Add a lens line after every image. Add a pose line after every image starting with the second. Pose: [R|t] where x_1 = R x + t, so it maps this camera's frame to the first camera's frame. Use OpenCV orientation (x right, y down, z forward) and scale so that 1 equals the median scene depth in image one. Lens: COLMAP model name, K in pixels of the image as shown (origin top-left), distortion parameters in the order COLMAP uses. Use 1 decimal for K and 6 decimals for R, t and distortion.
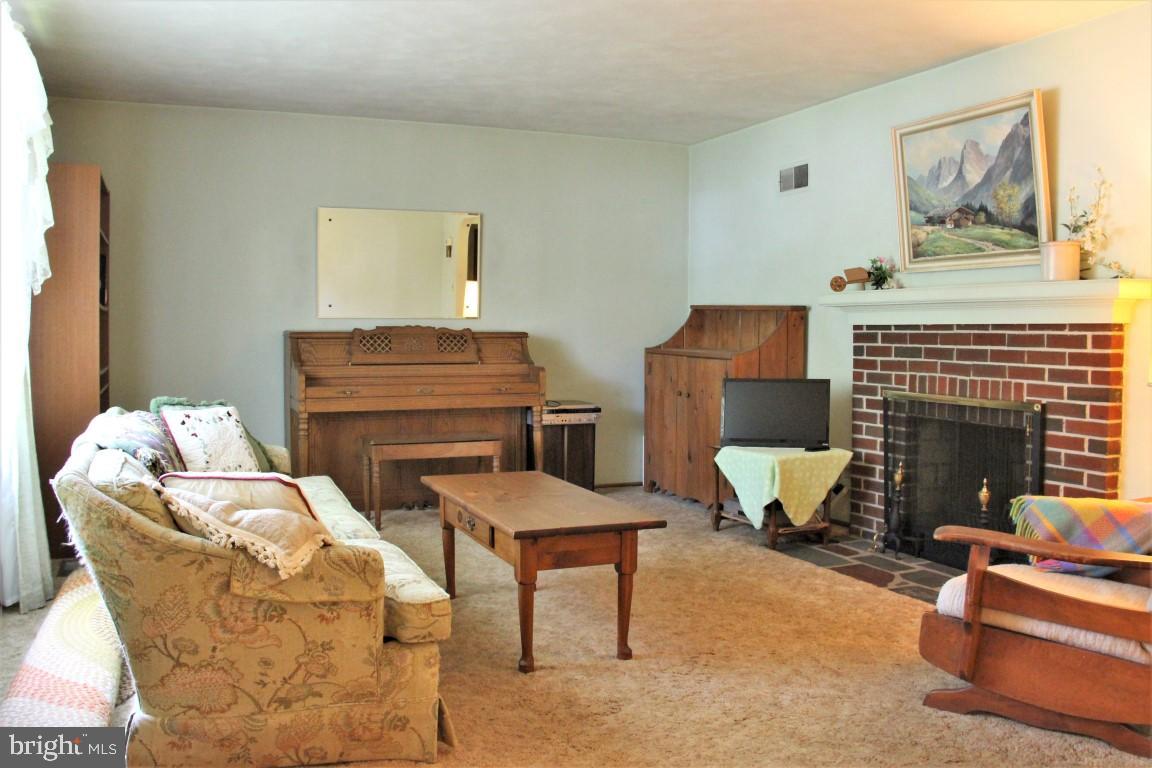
lens RADIAL K [[980.7, 0, 582.8], [0, 980.7, 381.3], [0, 0, 1]] dist [-0.189685, 0.144784]
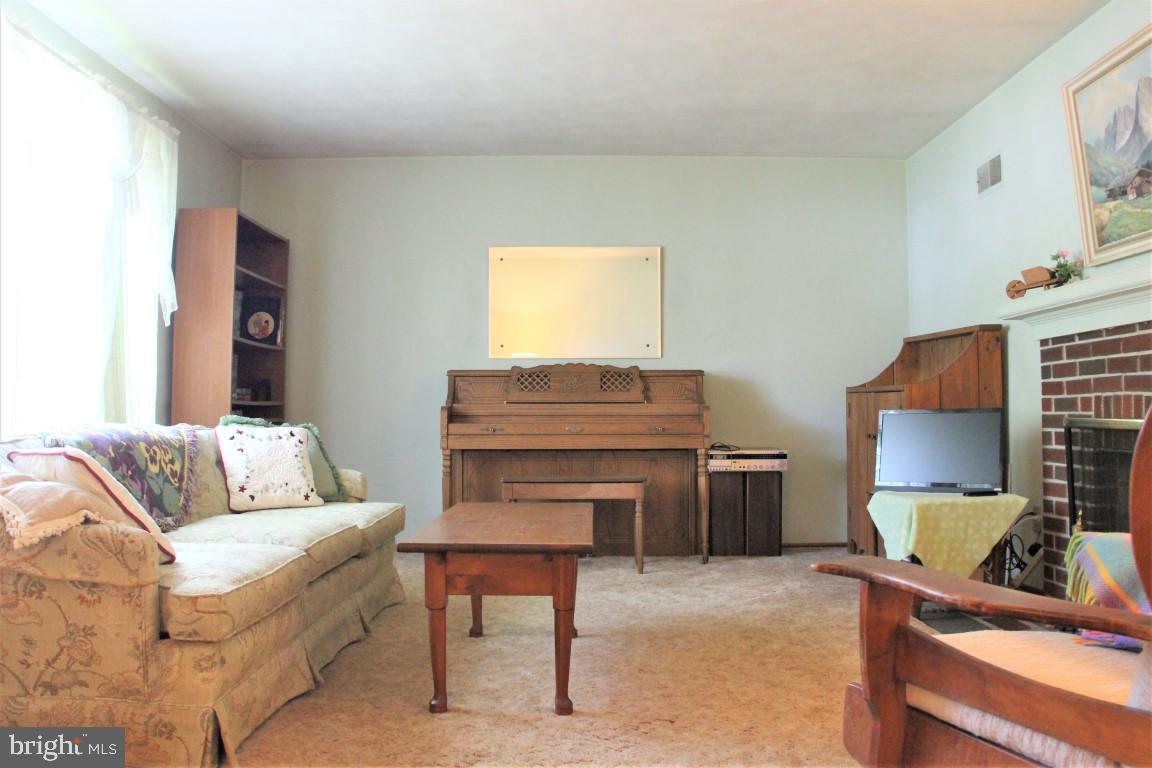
lens RADIAL K [[980.7, 0, 582.8], [0, 980.7, 381.3], [0, 0, 1]] dist [-0.189685, 0.144784]
pose [[0.921057, -0.018791, -0.388974, 0.283992], [-0.013765, 0.996640, -0.080743, 0.052260], [0.389184, 0.079723, 0.917704, 0.172429]]
